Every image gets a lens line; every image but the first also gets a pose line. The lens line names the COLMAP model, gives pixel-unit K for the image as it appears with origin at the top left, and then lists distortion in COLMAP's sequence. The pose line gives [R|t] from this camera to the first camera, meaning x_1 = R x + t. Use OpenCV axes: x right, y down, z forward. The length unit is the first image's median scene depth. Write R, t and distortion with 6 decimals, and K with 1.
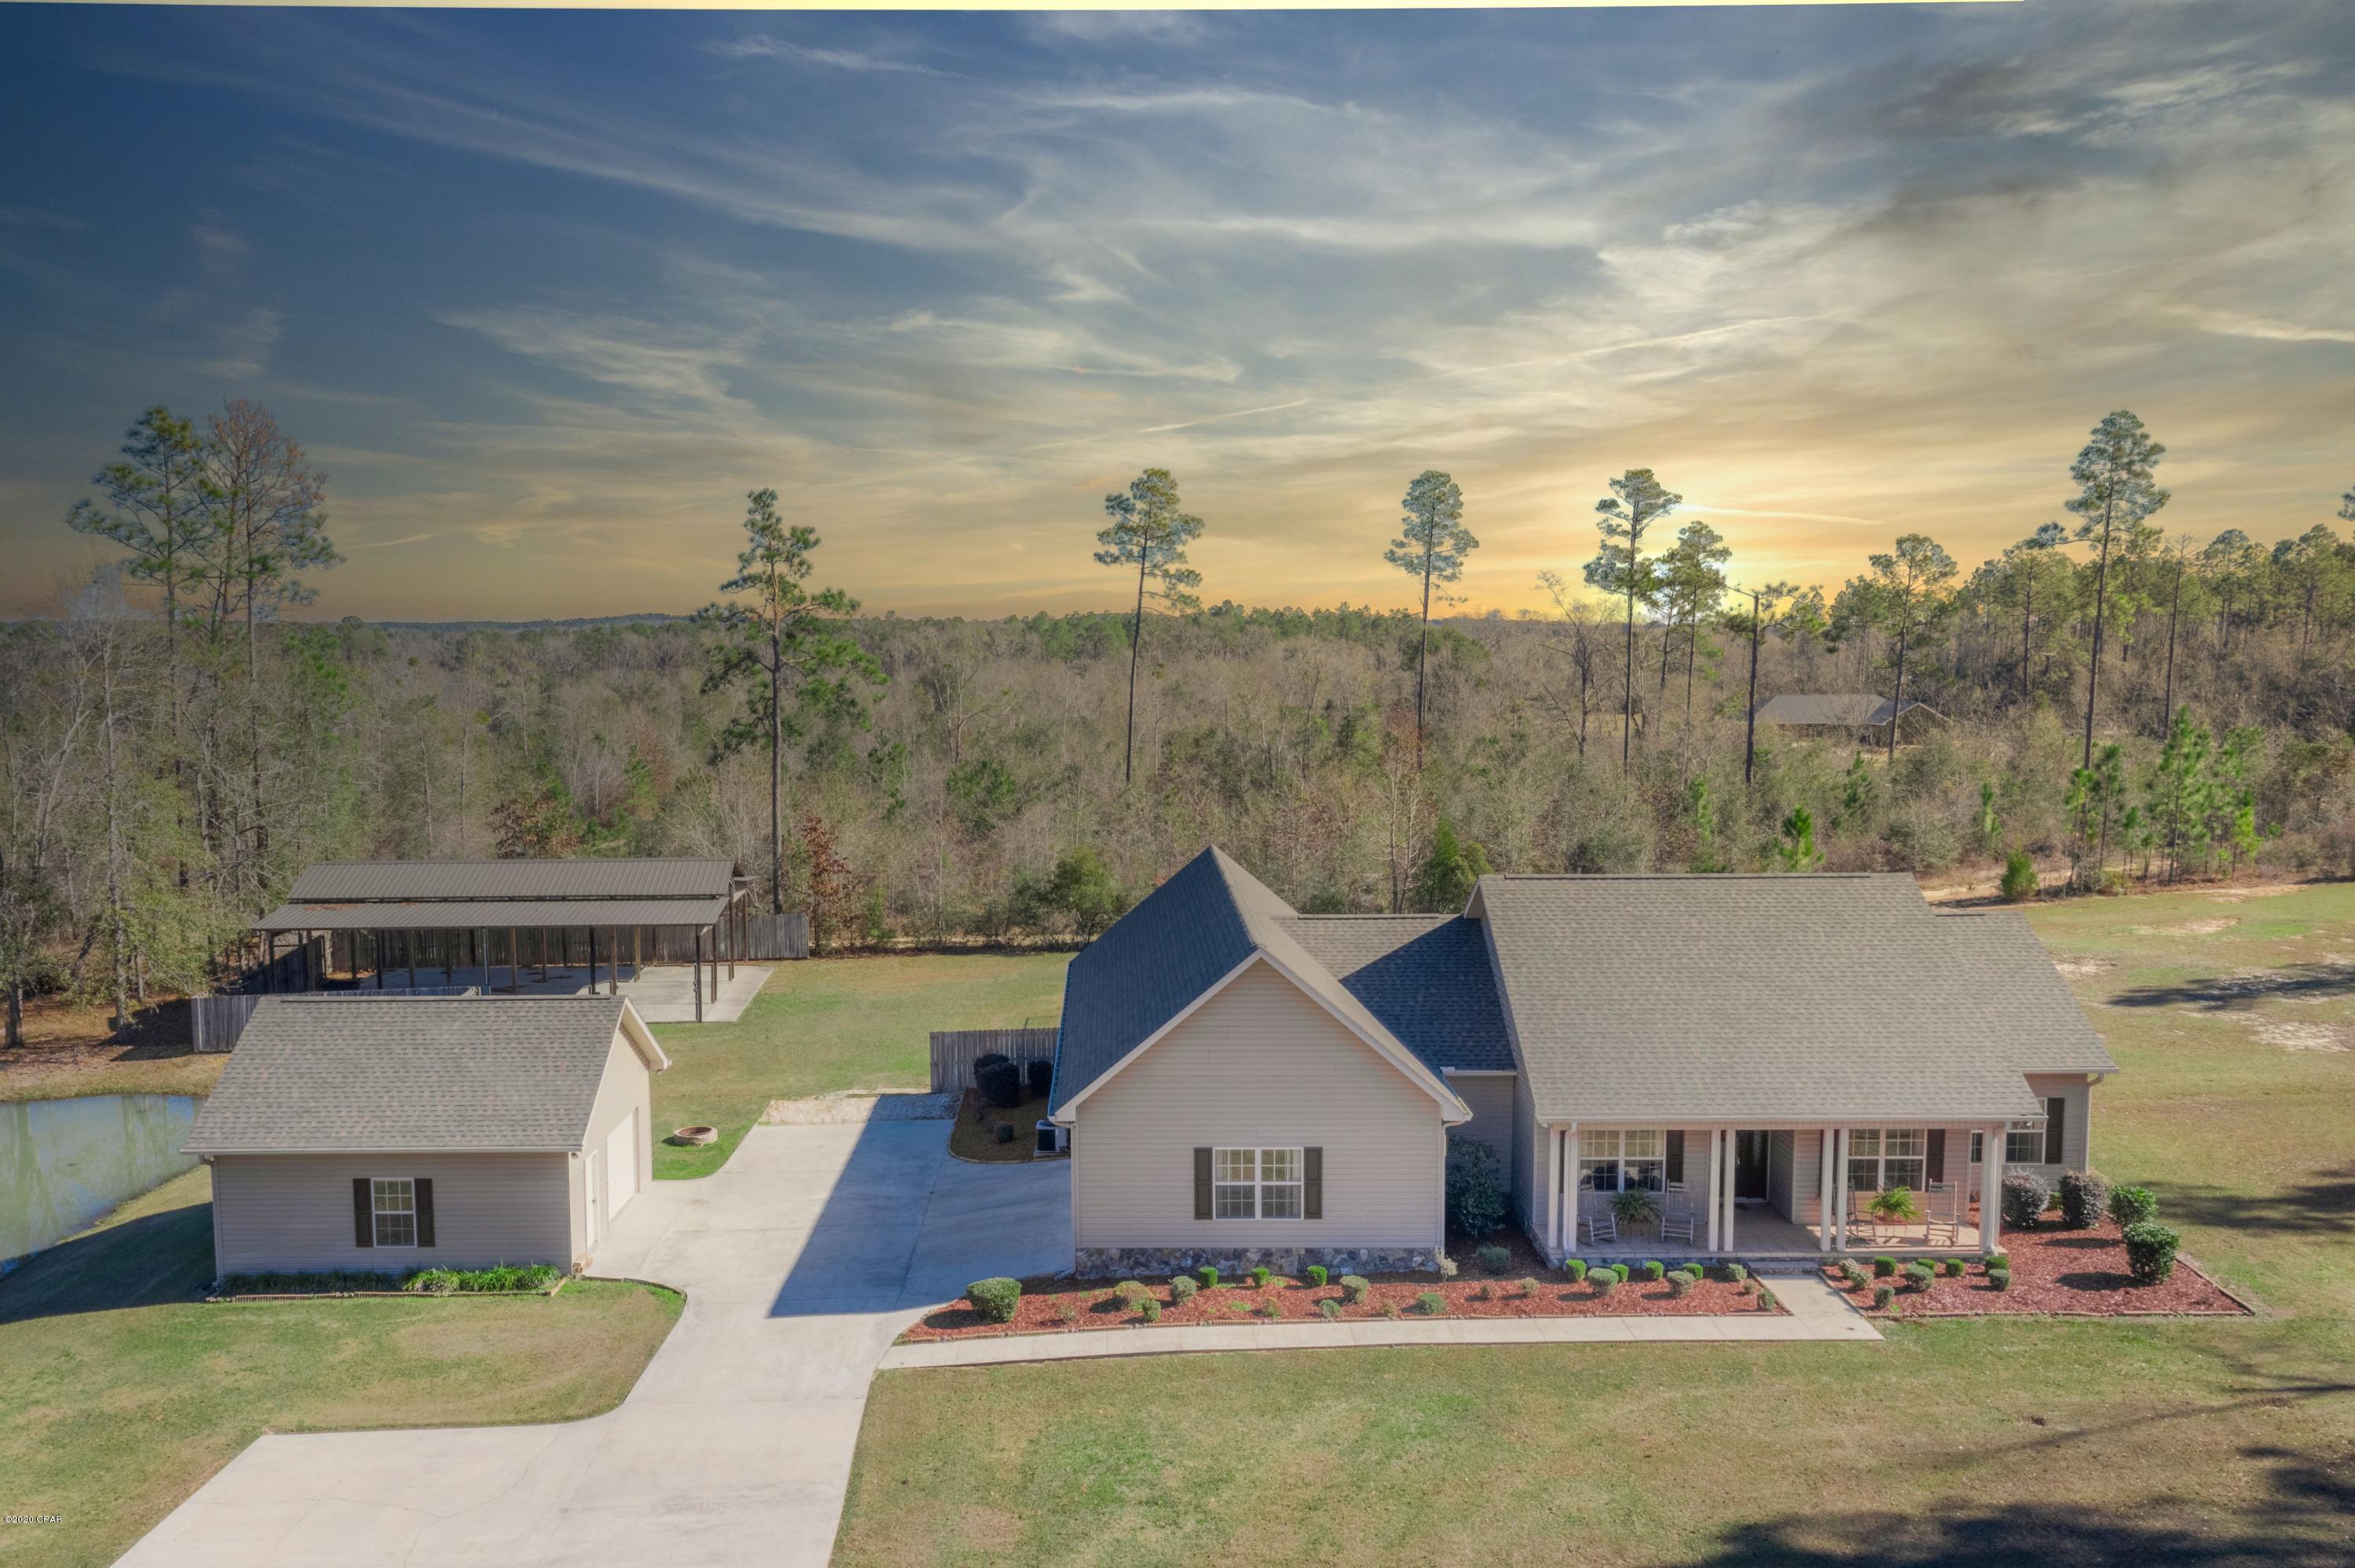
lens RADIAL K [[1951.2, 0, 1272.1], [0, 1951.2, 917.7], [0, 0, 1]] dist [0.039431, -0.018196]
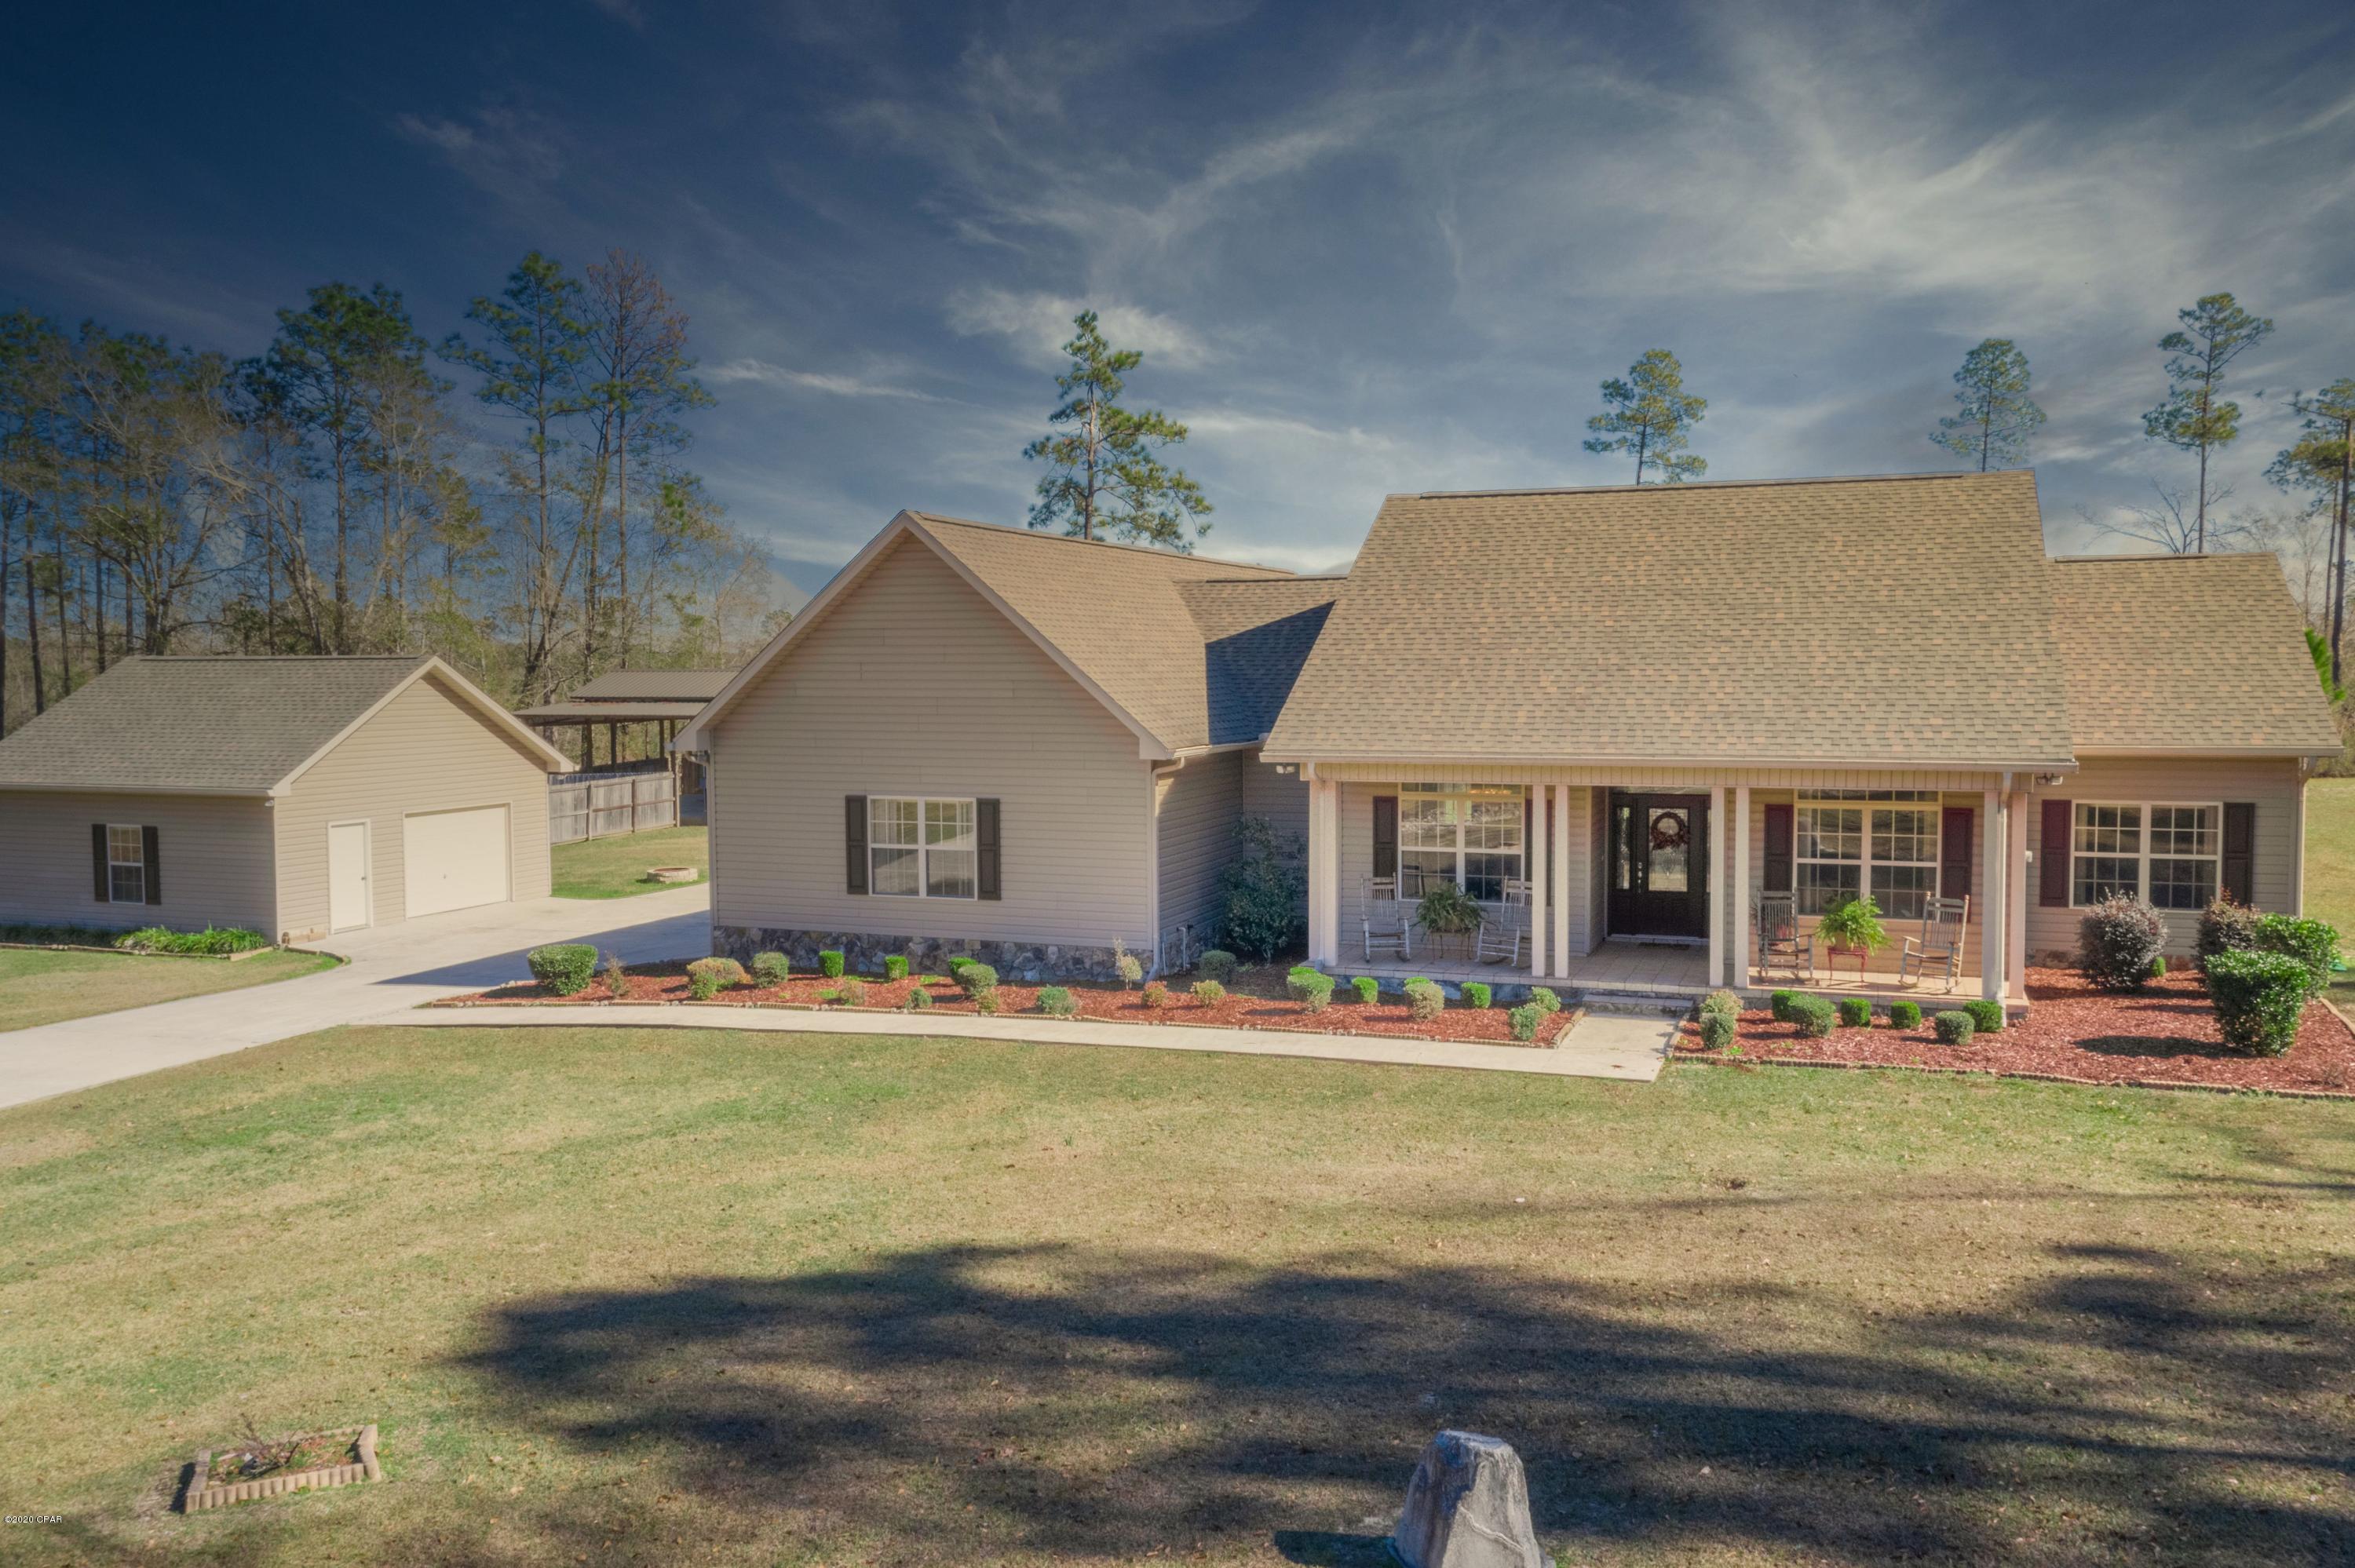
lens RADIAL K [[1951.2, 0, 1180.9], [0, 1951.2, 770.3], [0, 0, 1]] dist [0.039431, -0.018196]
pose [[0.934385, 0.023078, -0.355517, 0.329048], [-0.043883, 0.997756, -0.050566, 0.134314], [0.353552, 0.062849, 0.933301, 0.334265]]
